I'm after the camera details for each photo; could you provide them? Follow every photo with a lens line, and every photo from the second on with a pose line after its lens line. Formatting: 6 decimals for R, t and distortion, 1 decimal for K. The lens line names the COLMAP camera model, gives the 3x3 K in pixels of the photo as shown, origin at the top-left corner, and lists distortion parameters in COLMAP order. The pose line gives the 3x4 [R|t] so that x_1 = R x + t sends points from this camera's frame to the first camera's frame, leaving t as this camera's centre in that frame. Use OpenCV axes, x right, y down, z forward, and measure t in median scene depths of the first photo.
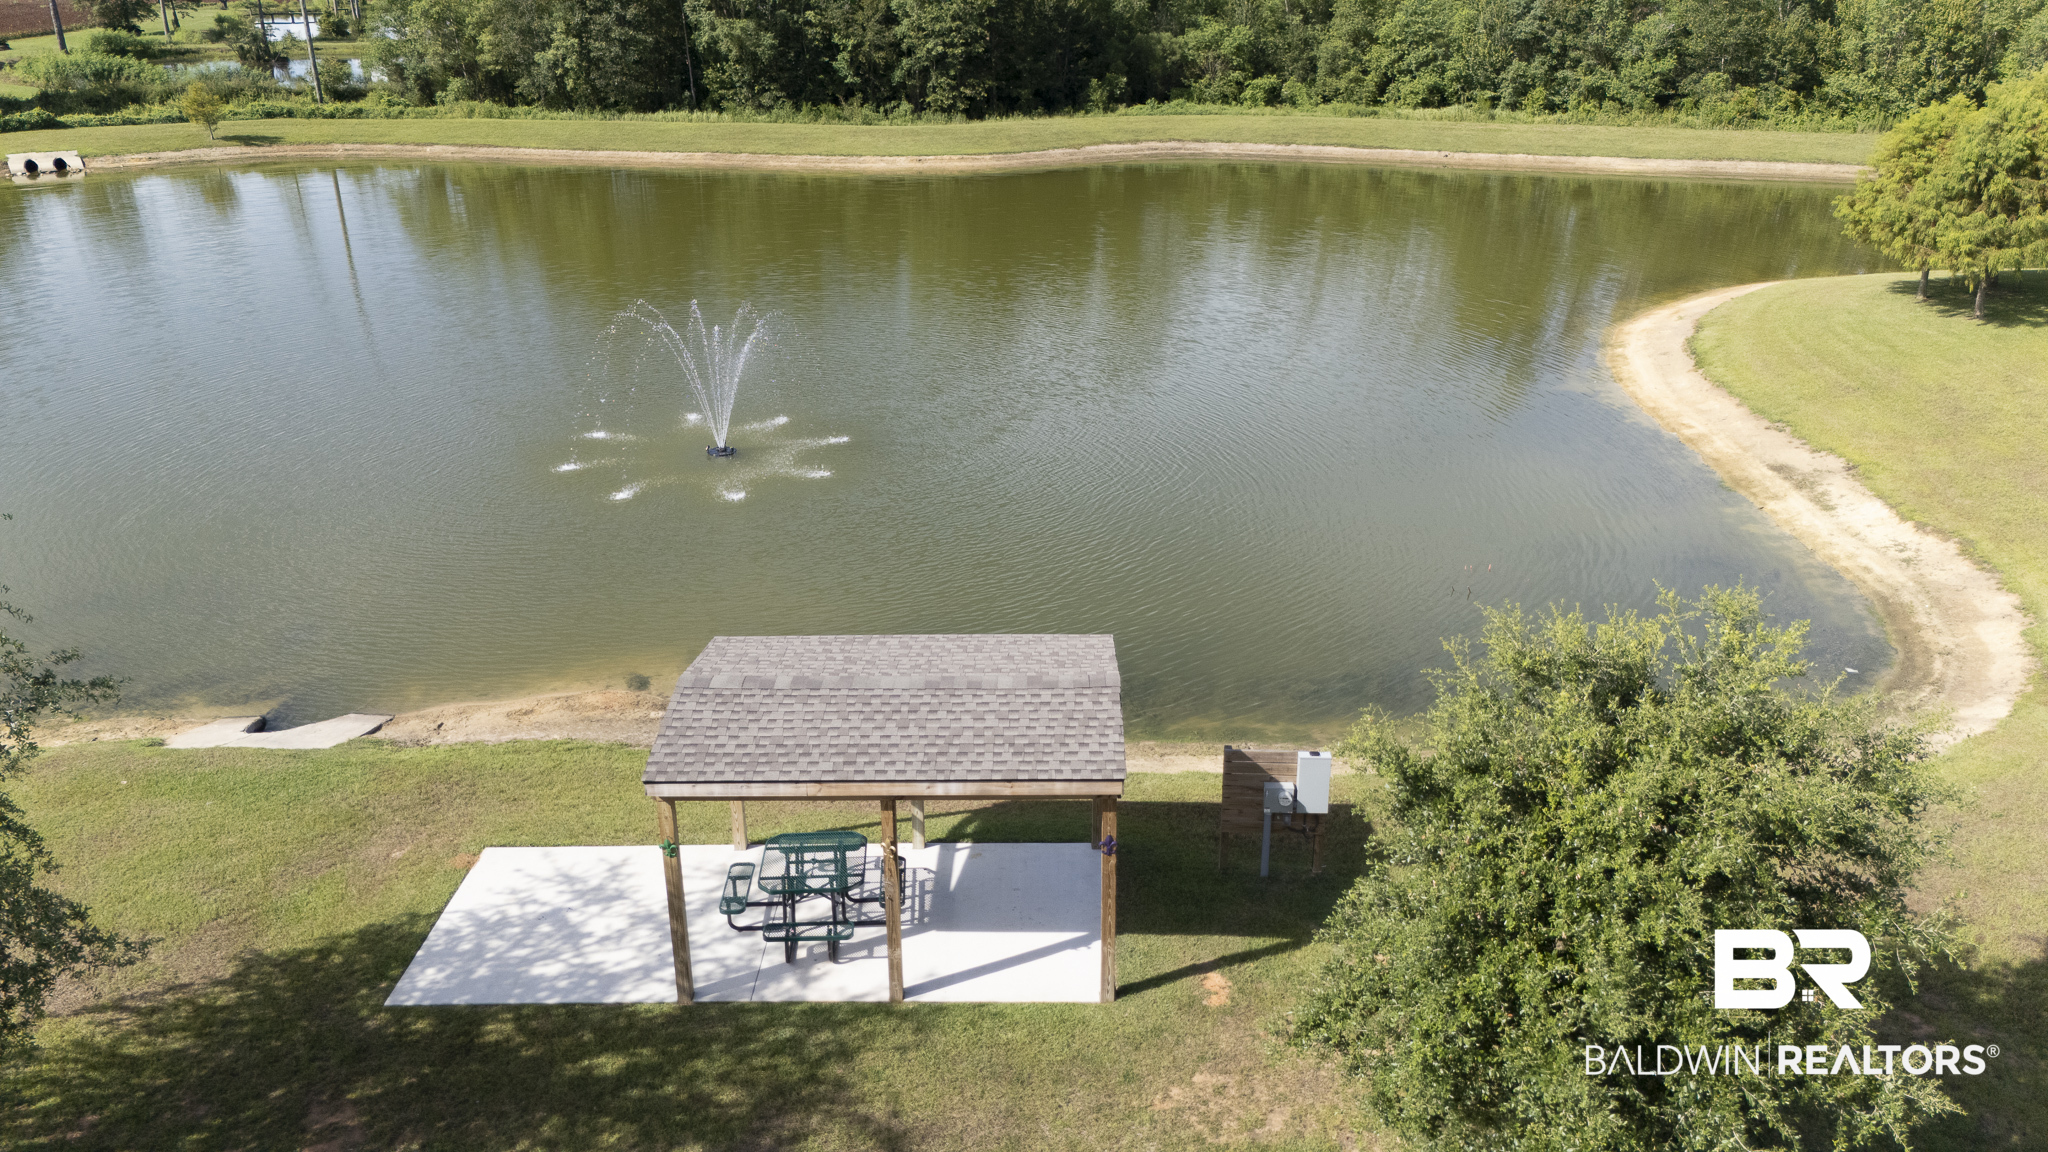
lens RADIAL K [[1517.7, 0, 1024.0], [0, 1517.7, 576.0], [0, 0, 1]] dist [-0.000103, -0.004425]
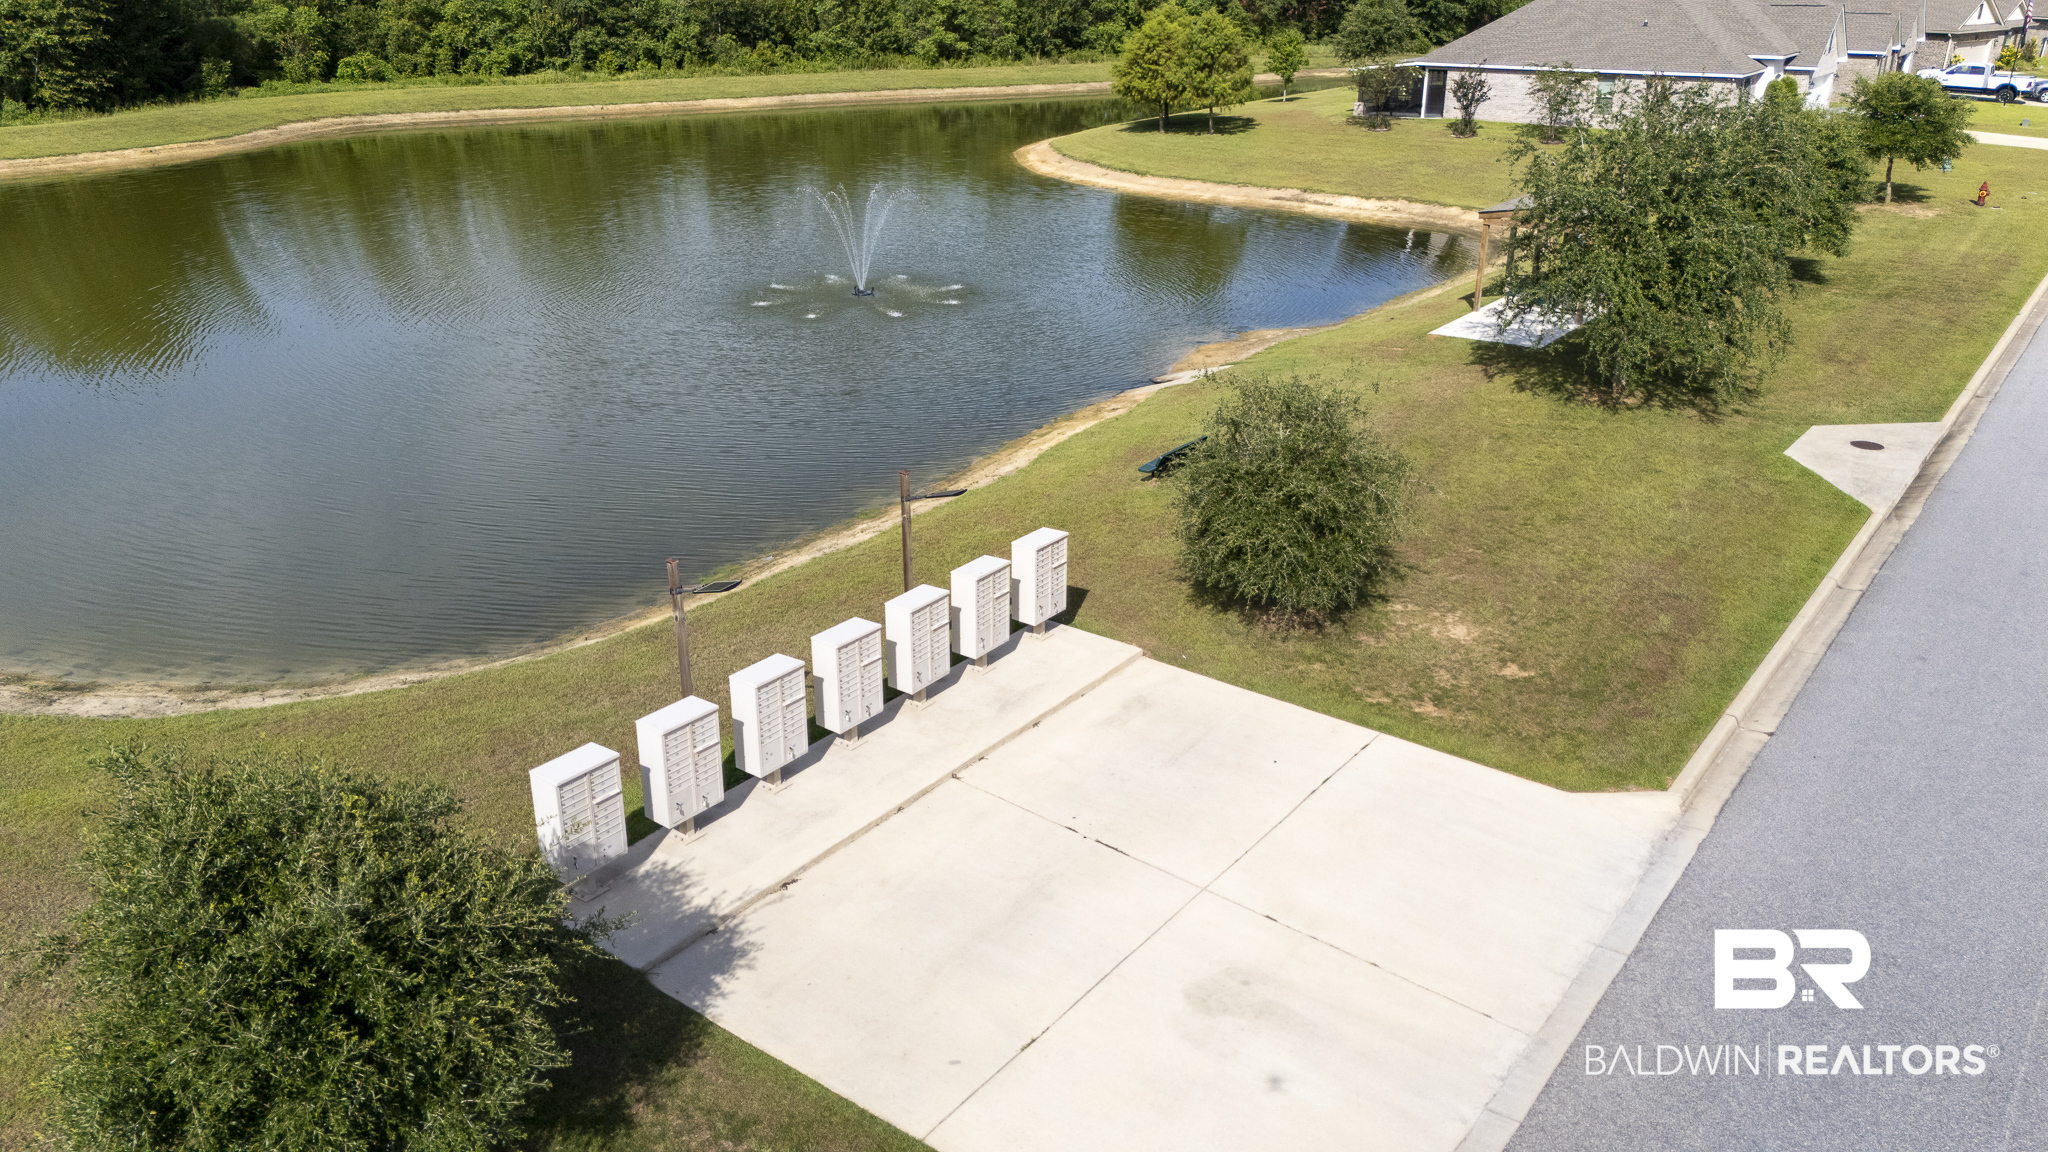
lens RADIAL K [[1517.7, 0, 1024.0], [0, 1517.7, 576.0], [0, 0, 1]] dist [-0.000103, -0.004425]
pose [[0.606372, -0.295189, 0.738361, -0.486368], [0.292890, 0.946173, 0.137736, 0.009497], [-0.739276, 0.132739, 0.660191, -0.005418]]
